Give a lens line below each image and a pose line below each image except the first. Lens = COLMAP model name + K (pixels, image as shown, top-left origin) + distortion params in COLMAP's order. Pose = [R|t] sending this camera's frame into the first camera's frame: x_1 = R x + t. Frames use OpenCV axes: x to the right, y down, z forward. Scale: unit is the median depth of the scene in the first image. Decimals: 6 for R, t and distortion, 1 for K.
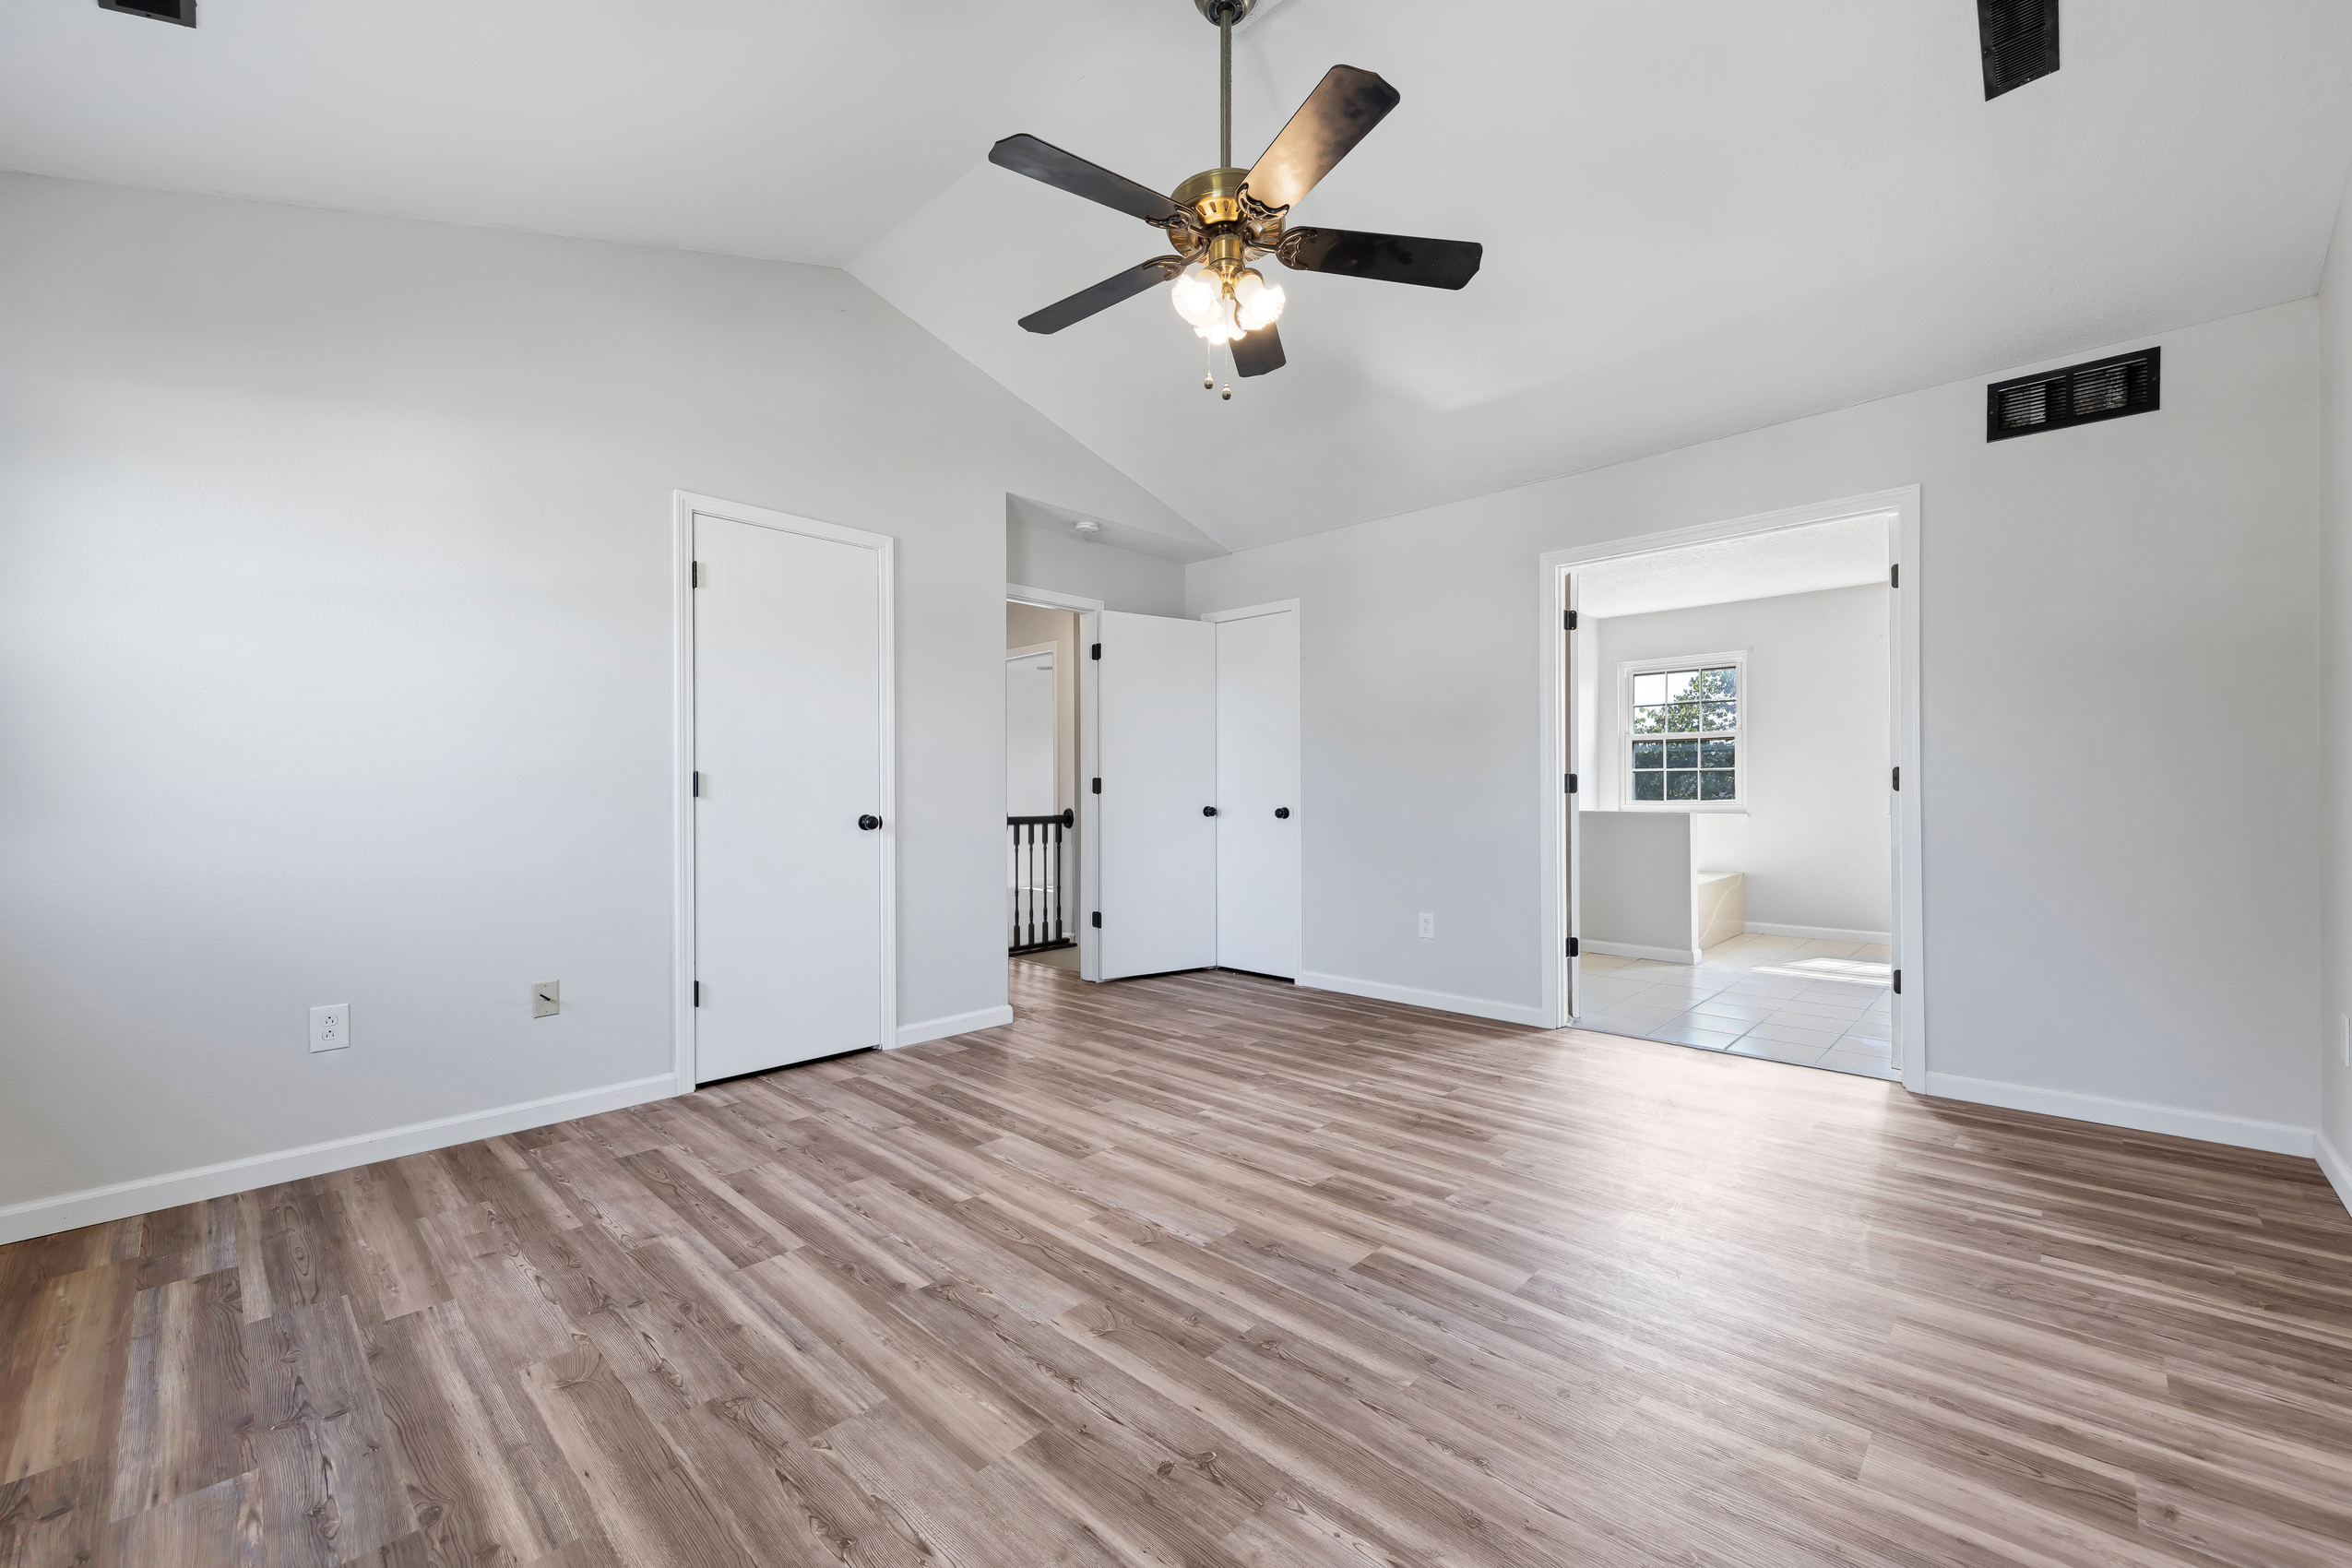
lens RADIAL K [[941.0, 0, 1181.2], [0, 941.0, 790.6], [0, 0, 1]] dist [0.006961, 0.000431]
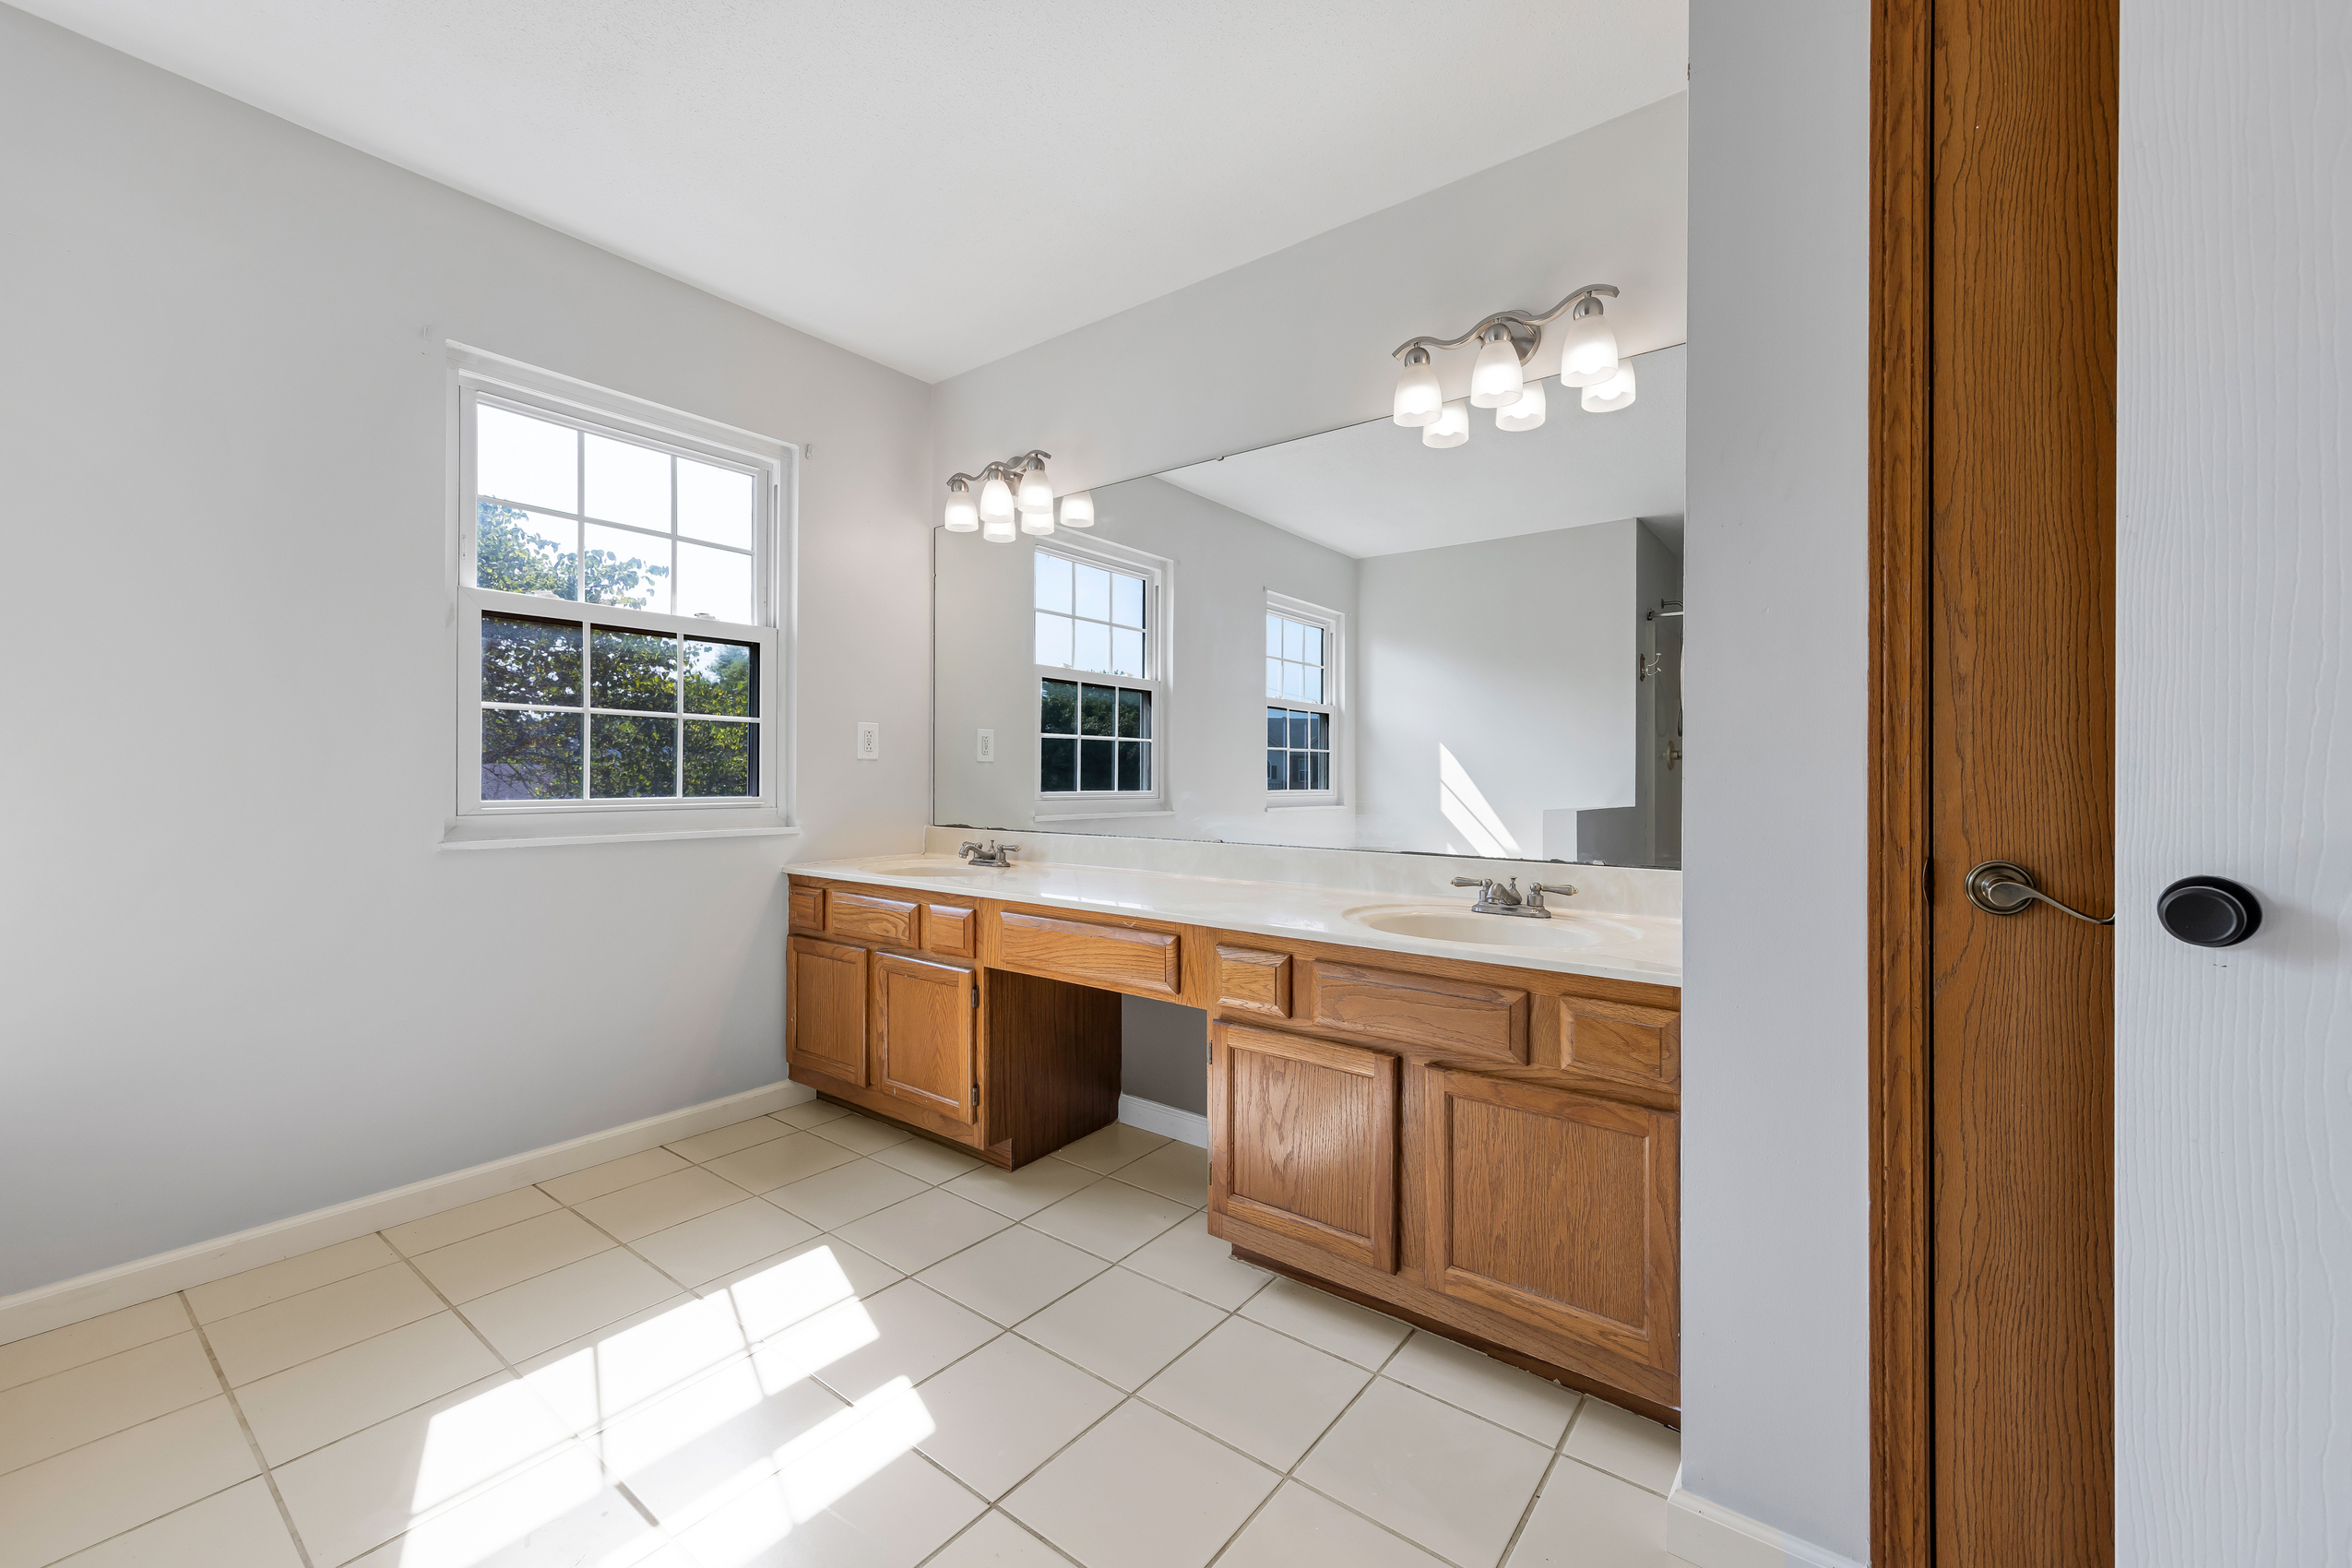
lens RADIAL K [[941.0, 0, 1174.5], [0, 941.0, 778.8], [0, 0, 1]] dist [0.006961, 0.000431]
pose [[-0.125482, -0.002190, 0.992093, -0.038320], [-0.002352, 0.999995, 0.001910, -0.001534], [-0.992093, -0.002094, -0.125487, 1.263069]]
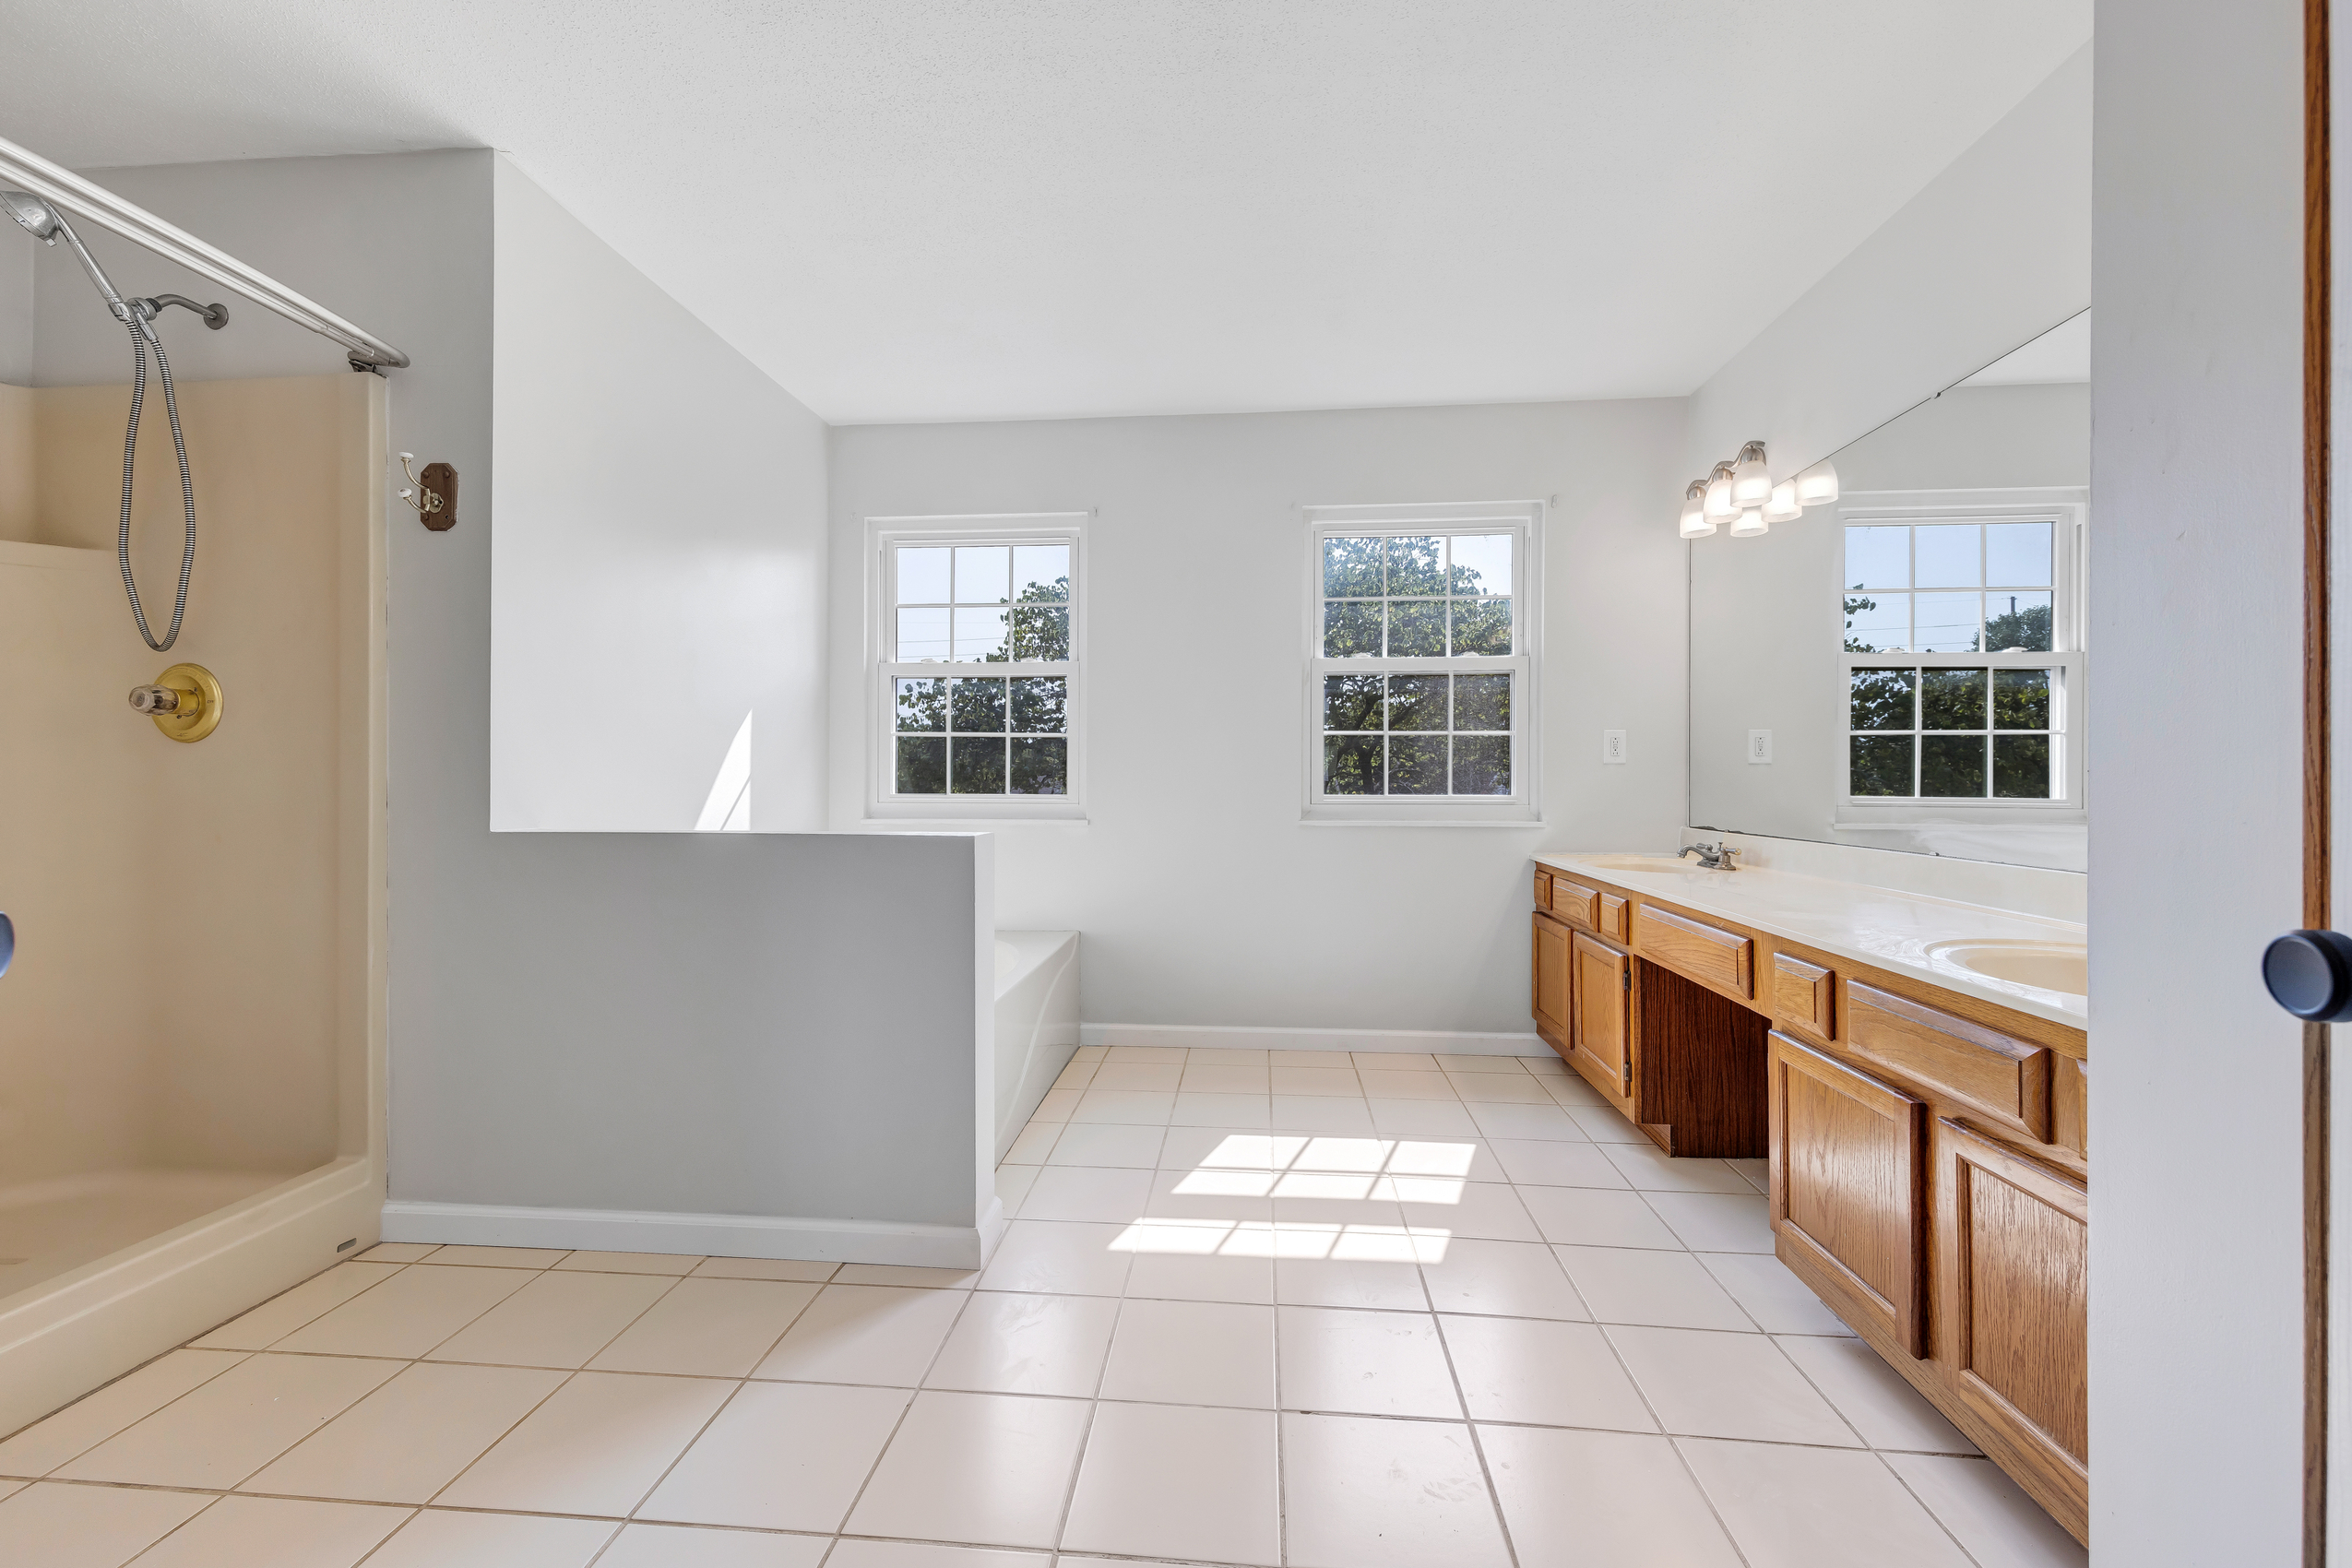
lens RADIAL K [[941.0, 0, 1172.1], [0, 941.0, 783.3], [0, 0, 1]] dist [0.006961, 0.000431]
pose [[0.781980, 0.000000, 0.623303, -0.068908], [-0.000971, 0.999999, 0.001218, 0.000920], [-0.623303, -0.001558, 0.781979, 1.073435]]
